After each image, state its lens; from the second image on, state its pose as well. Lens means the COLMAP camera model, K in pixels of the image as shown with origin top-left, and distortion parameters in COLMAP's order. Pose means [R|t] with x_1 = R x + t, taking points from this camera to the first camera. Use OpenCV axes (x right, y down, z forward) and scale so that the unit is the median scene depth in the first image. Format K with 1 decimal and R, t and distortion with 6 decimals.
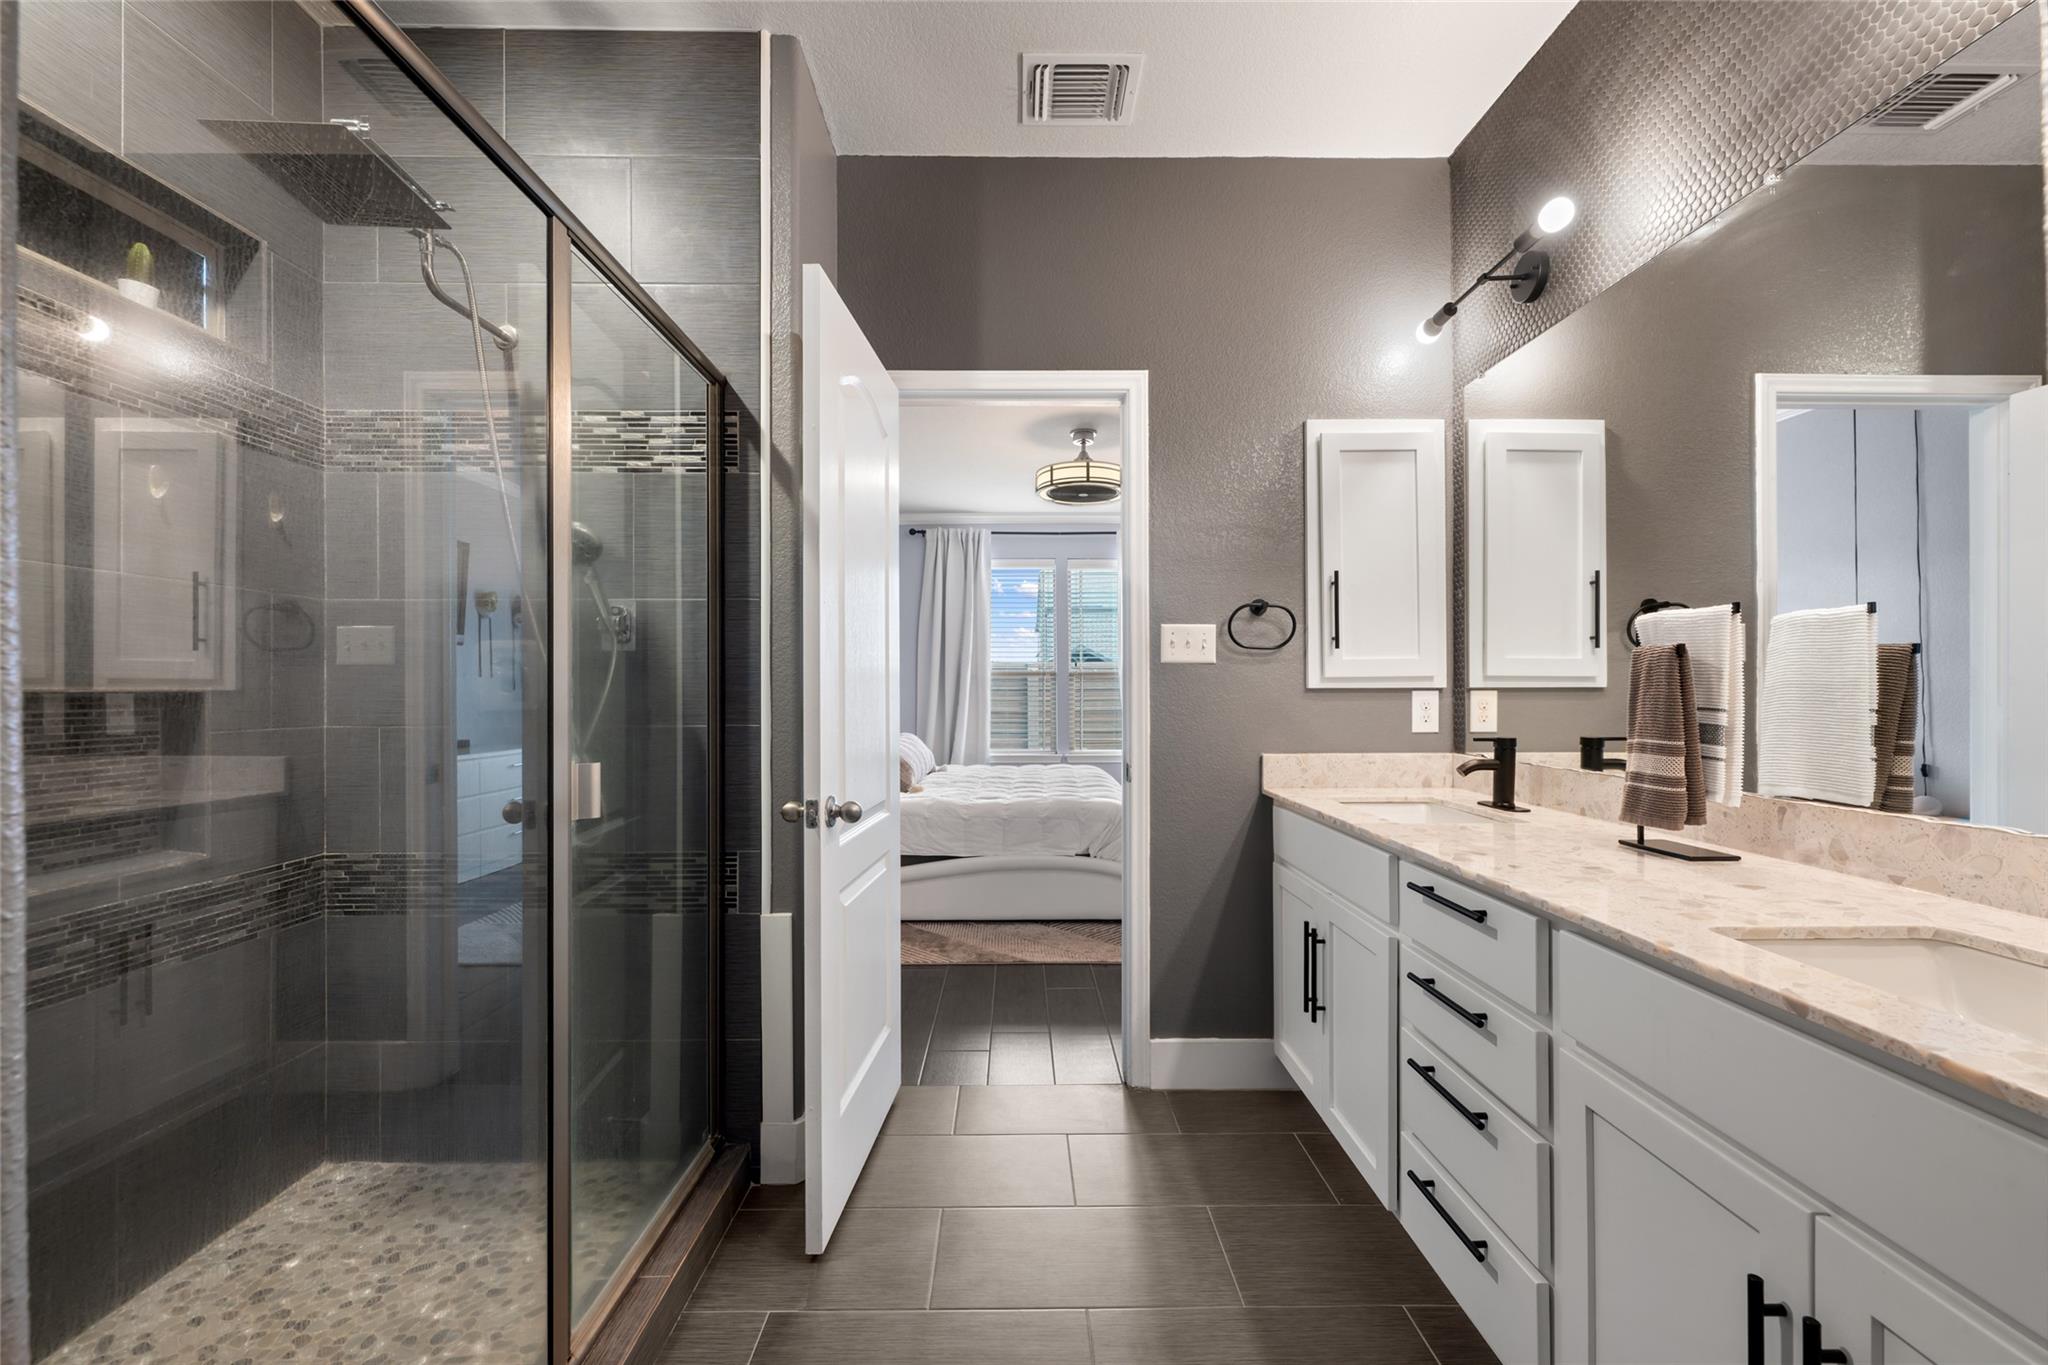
lens RADIAL K [[824.6, 0, 1023.3], [0, 824.6, 684.9], [0, 0, 1]] dist [0.002086, -0.001640]
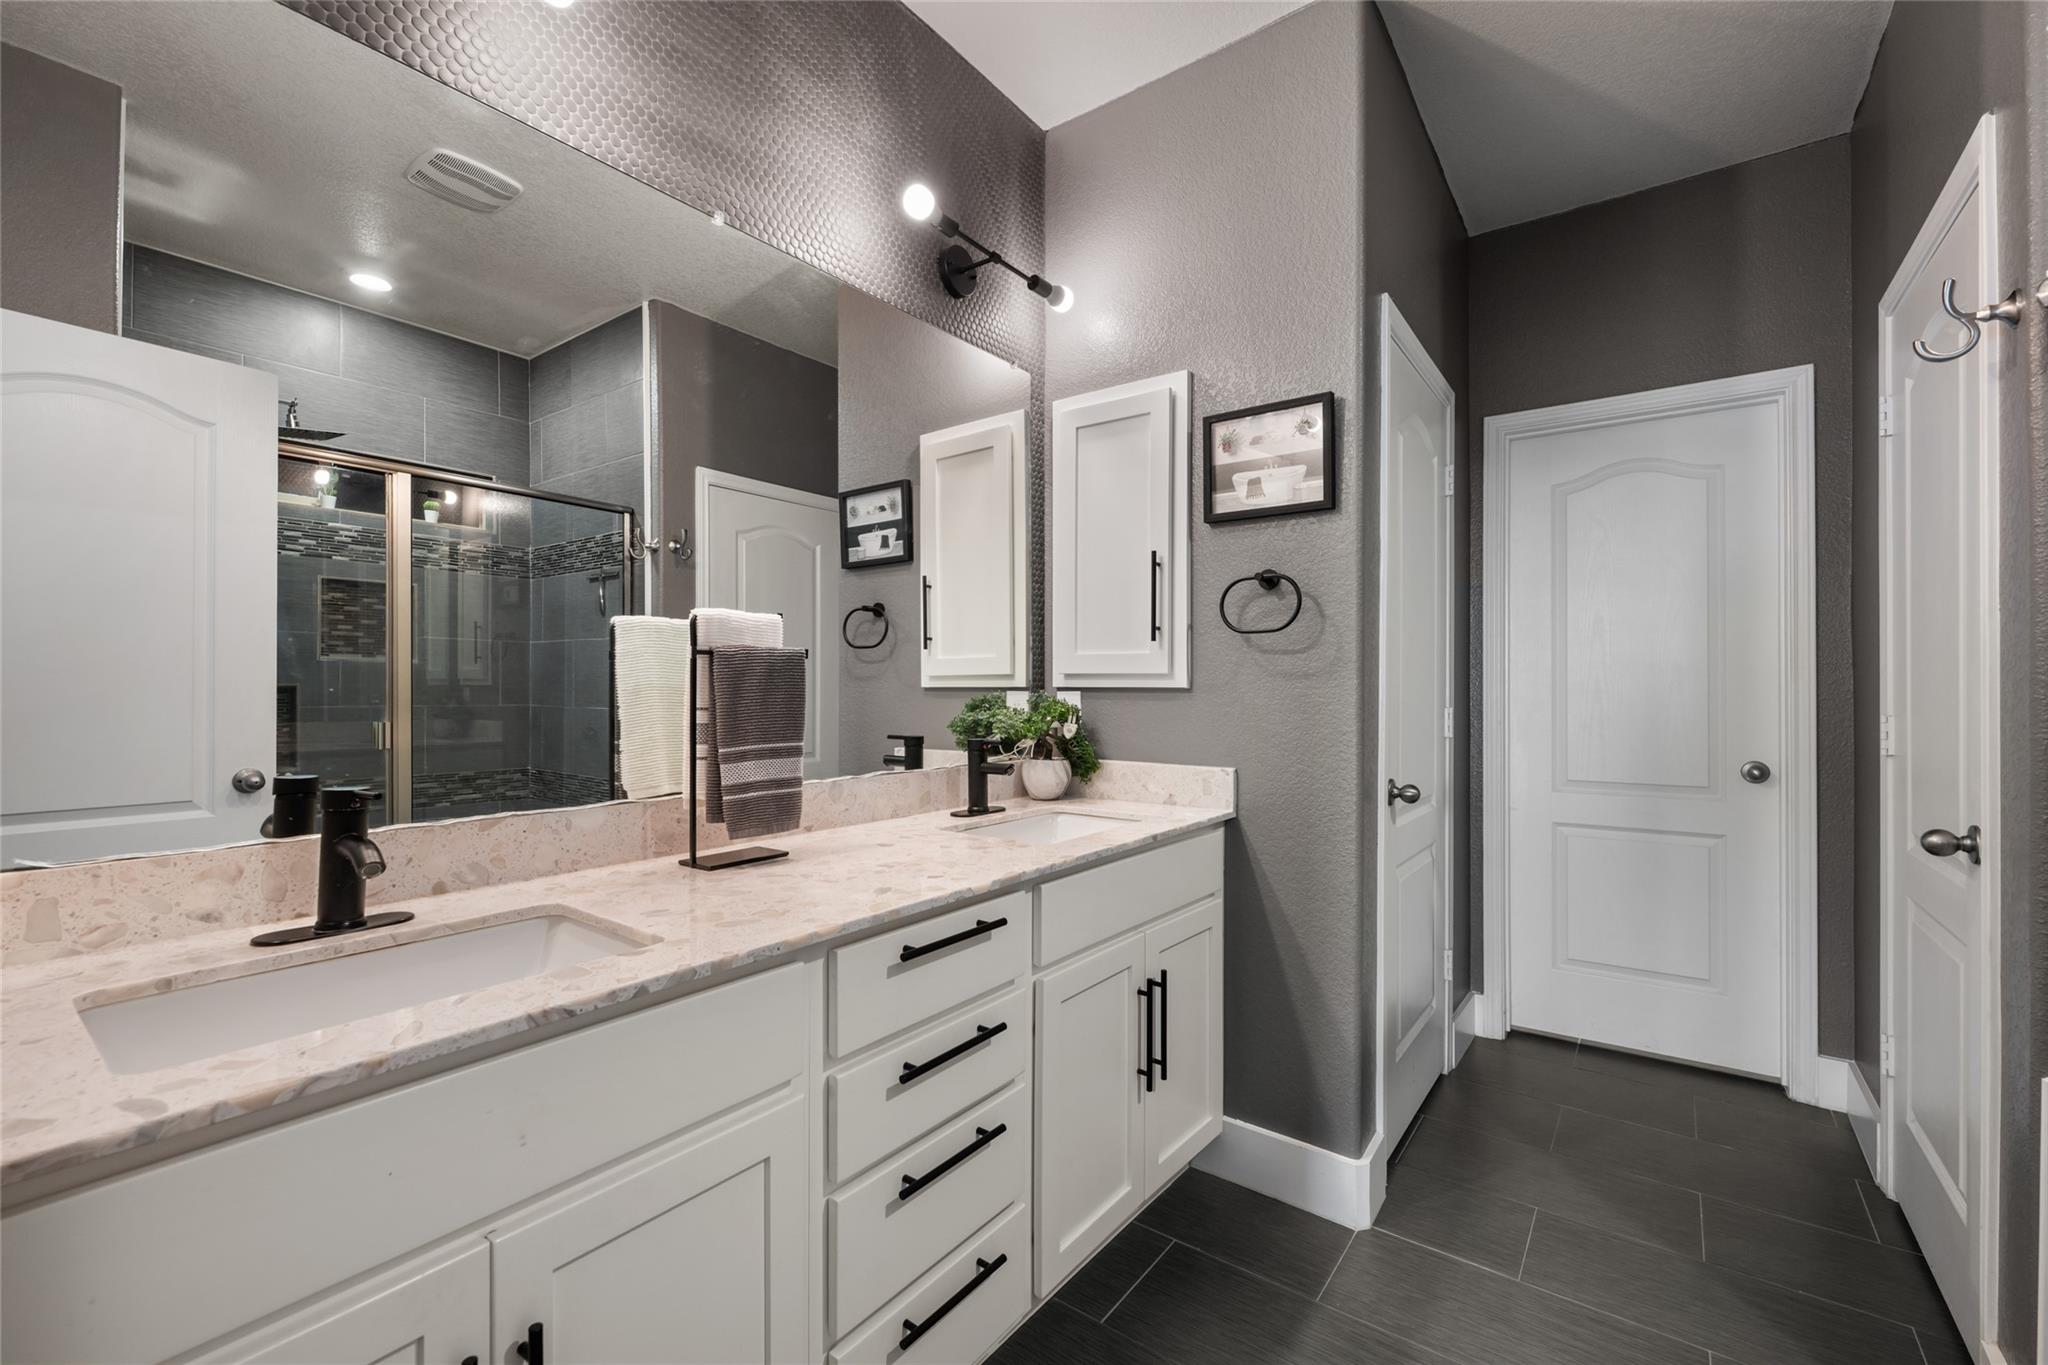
lens RADIAL K [[859.9, 0, 1019.0], [0, 859.9, 686.5], [0, 0, 1]] dist [0.004641, -0.002068]
pose [[-0.794627, -0.001826, 0.607096, -0.097108], [-0.005752, 0.999973, -0.004520, 0.000380], [-0.607071, -0.007083, -0.794616, 1.825038]]
